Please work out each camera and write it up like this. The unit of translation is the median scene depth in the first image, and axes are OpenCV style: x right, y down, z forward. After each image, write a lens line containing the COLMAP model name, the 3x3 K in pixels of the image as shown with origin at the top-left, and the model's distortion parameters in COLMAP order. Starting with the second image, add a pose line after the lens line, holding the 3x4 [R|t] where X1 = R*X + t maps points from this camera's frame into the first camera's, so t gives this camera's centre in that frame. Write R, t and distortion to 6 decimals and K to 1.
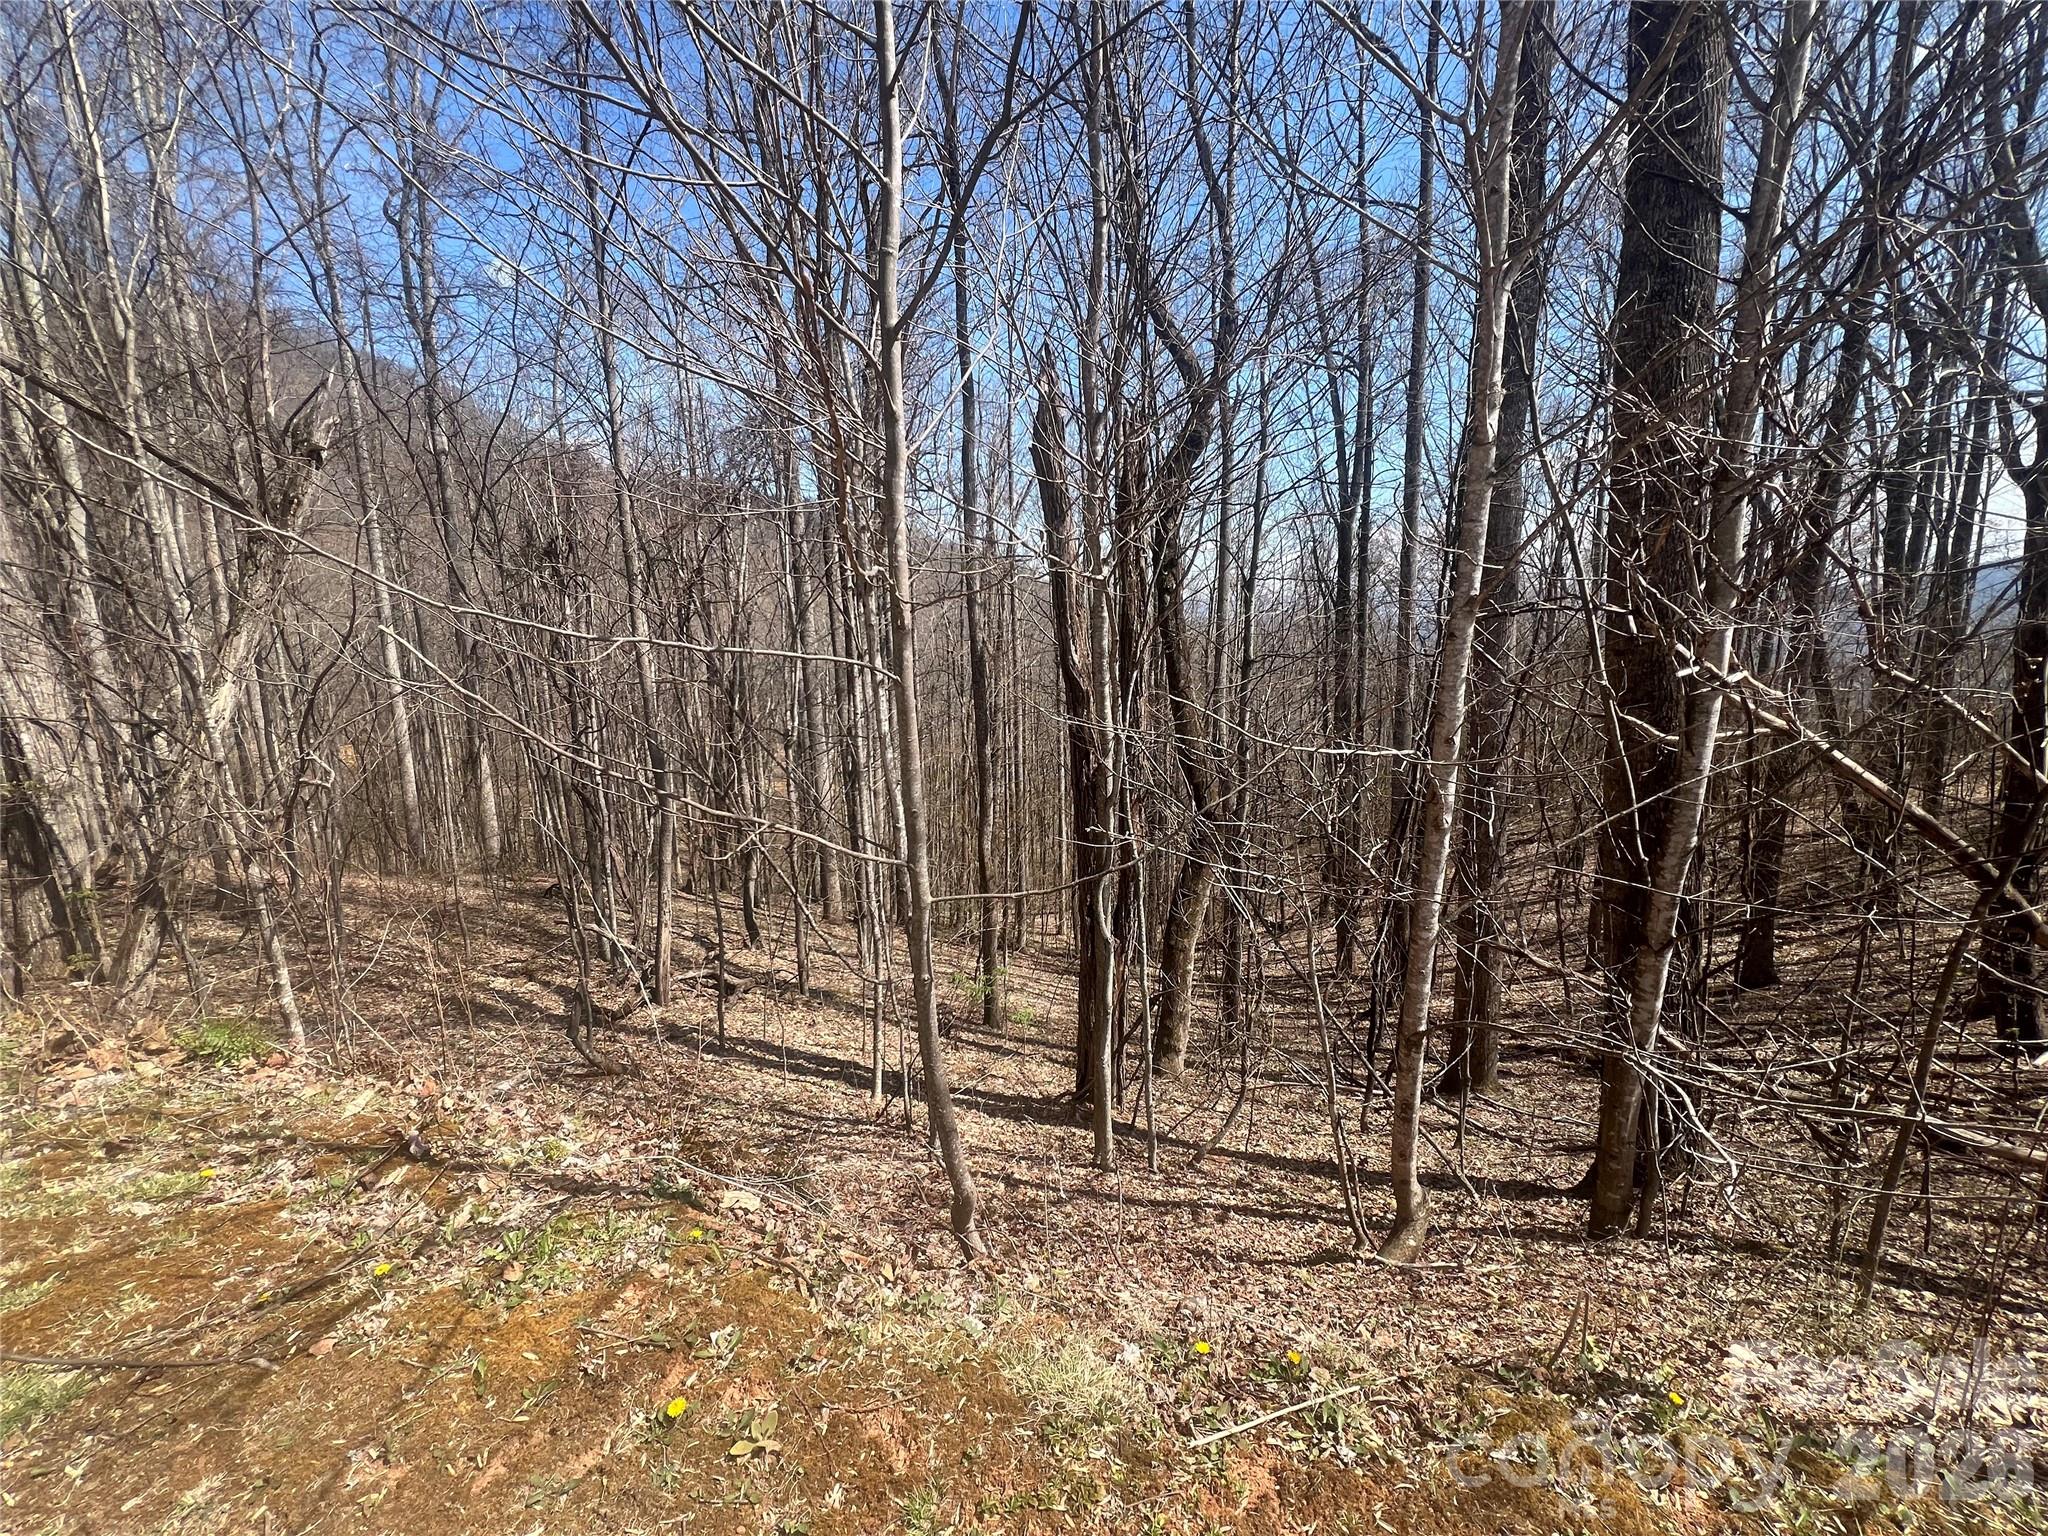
lens RADIAL K [[821.8, 0, 1023.4], [0, 821.8, 758.3], [0, 0, 1]] dist [-0.001706, 0.000248]
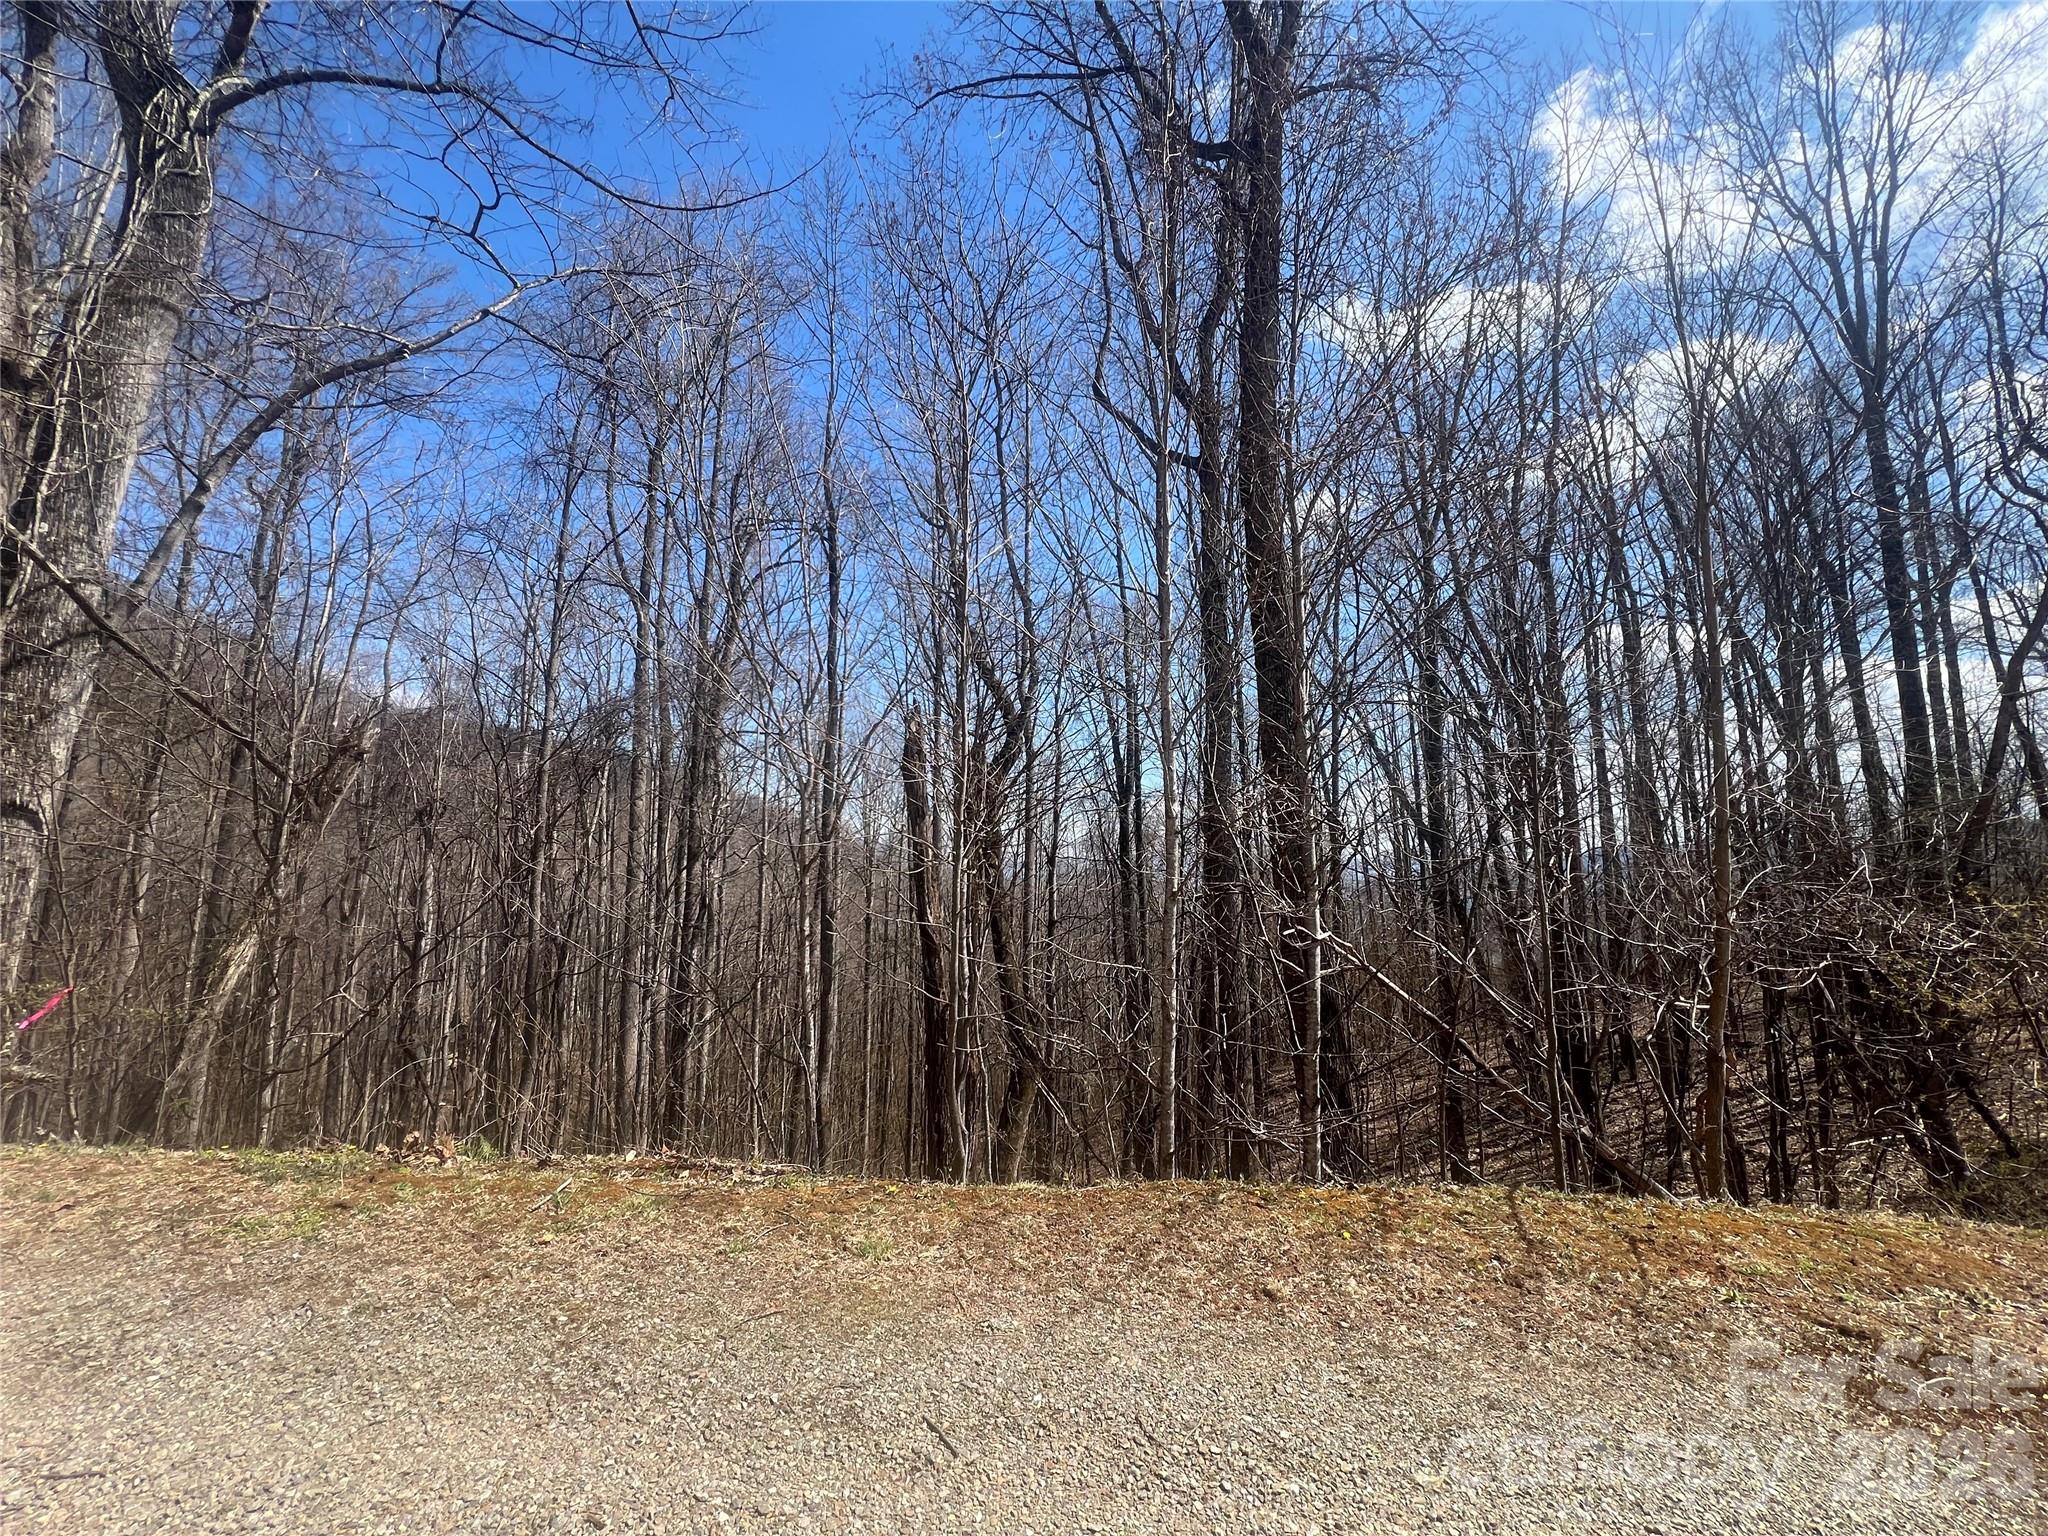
lens RADIAL K [[821.8, 0, 1021.1], [0, 821.8, 771.5], [0, 0, 1]] dist [-0.001706, 0.000248]
pose [[0.974545, 0.036259, 0.221242, -0.052917], [0.027297, 0.960303, -0.277619, 0.011756], [-0.222526, 0.276591, 0.934869, -0.198869]]
